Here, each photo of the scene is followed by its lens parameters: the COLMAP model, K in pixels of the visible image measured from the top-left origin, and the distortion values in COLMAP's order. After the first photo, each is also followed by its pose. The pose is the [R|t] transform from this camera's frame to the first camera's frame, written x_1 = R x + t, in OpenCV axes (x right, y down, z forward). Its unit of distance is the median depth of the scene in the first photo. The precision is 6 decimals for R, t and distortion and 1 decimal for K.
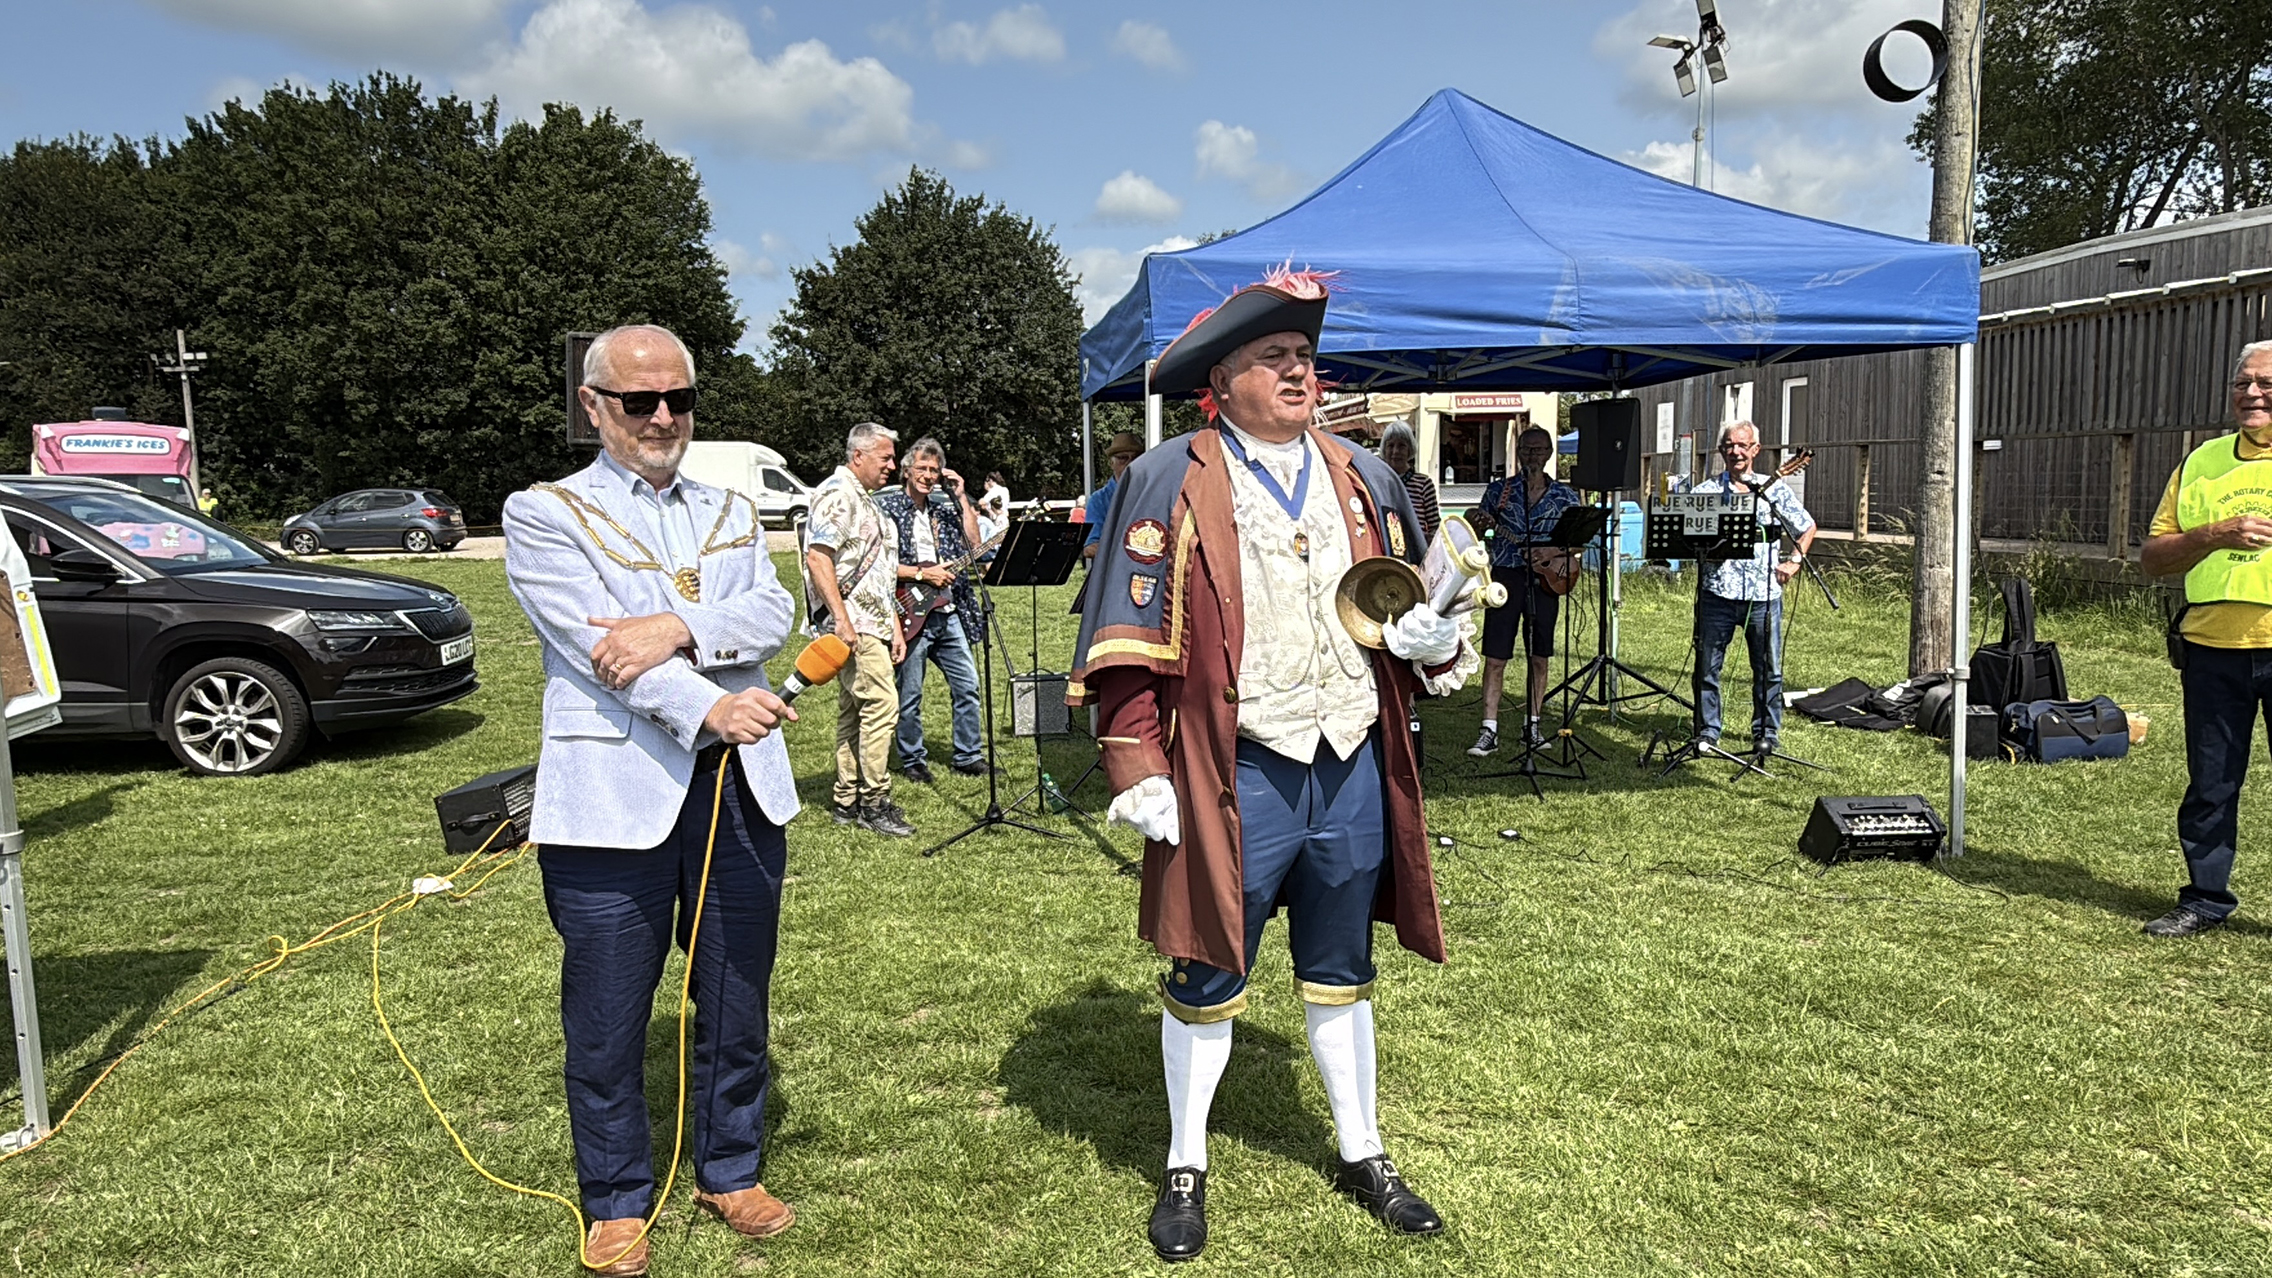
lens RADIAL K [[1524.3, 0, 1136.0], [0, 1524.3, 639.0], [0, 0, 1]] dist [-0.003347, 0.002503]
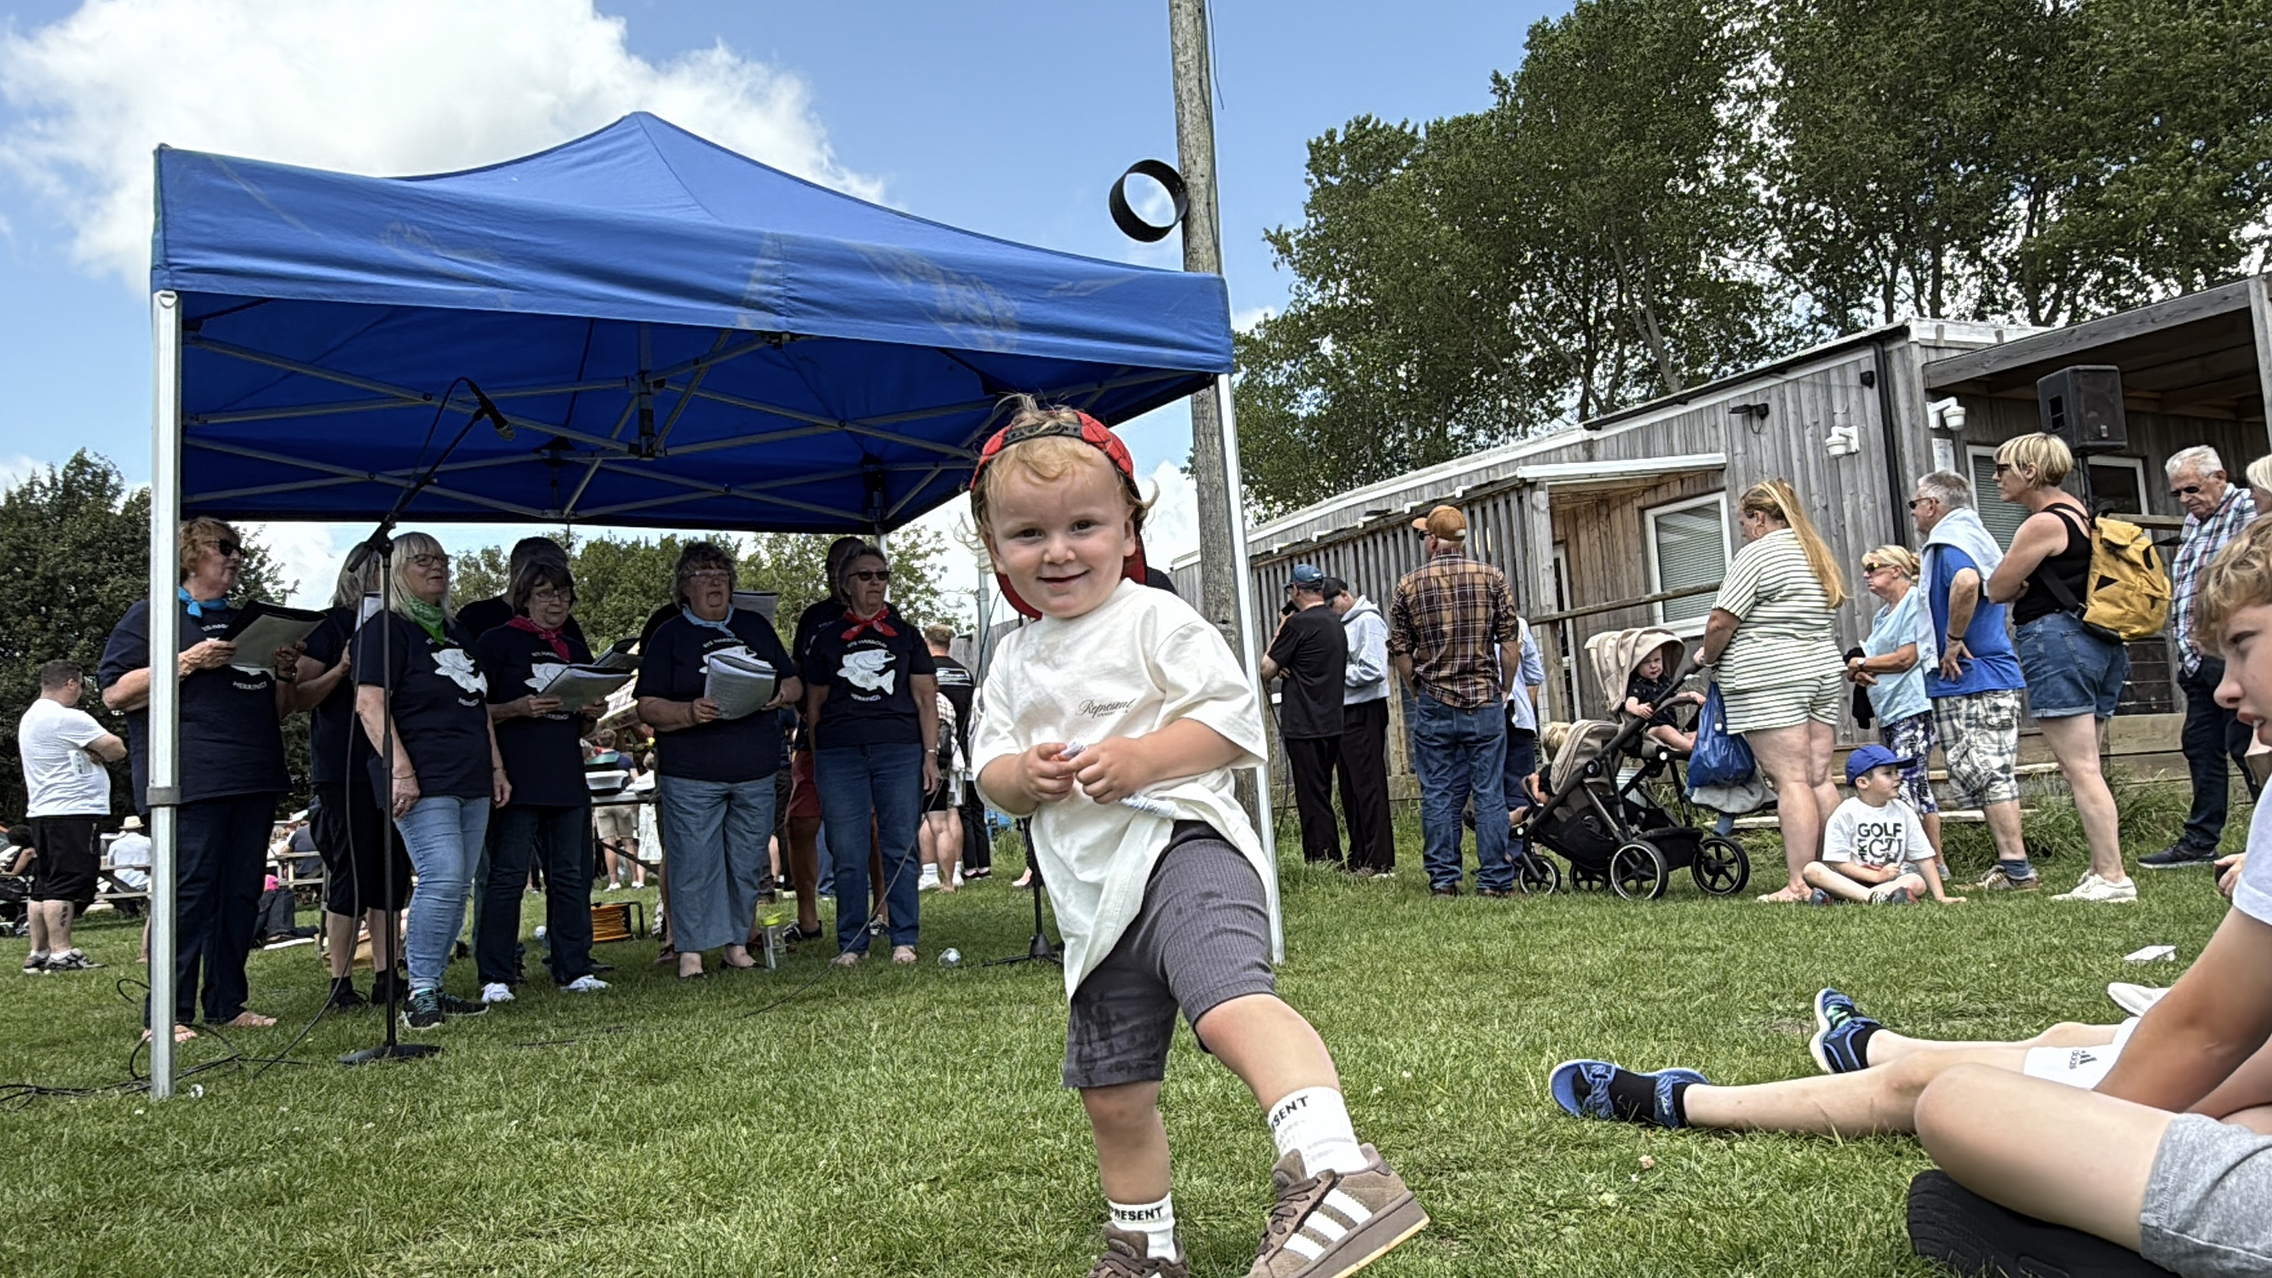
lens RADIAL K [[1656.2, 0, 1136.0], [0, 1656.2, 639.0], [0, 0, 1]] dist [-0.002671, -0.001904]
pose [[0.913520, 0.005446, 0.406756, 0.066790], [0.088357, 0.973382, -0.211471, 0.101776], [-0.397081, 0.229123, 0.888723, 0.122611]]
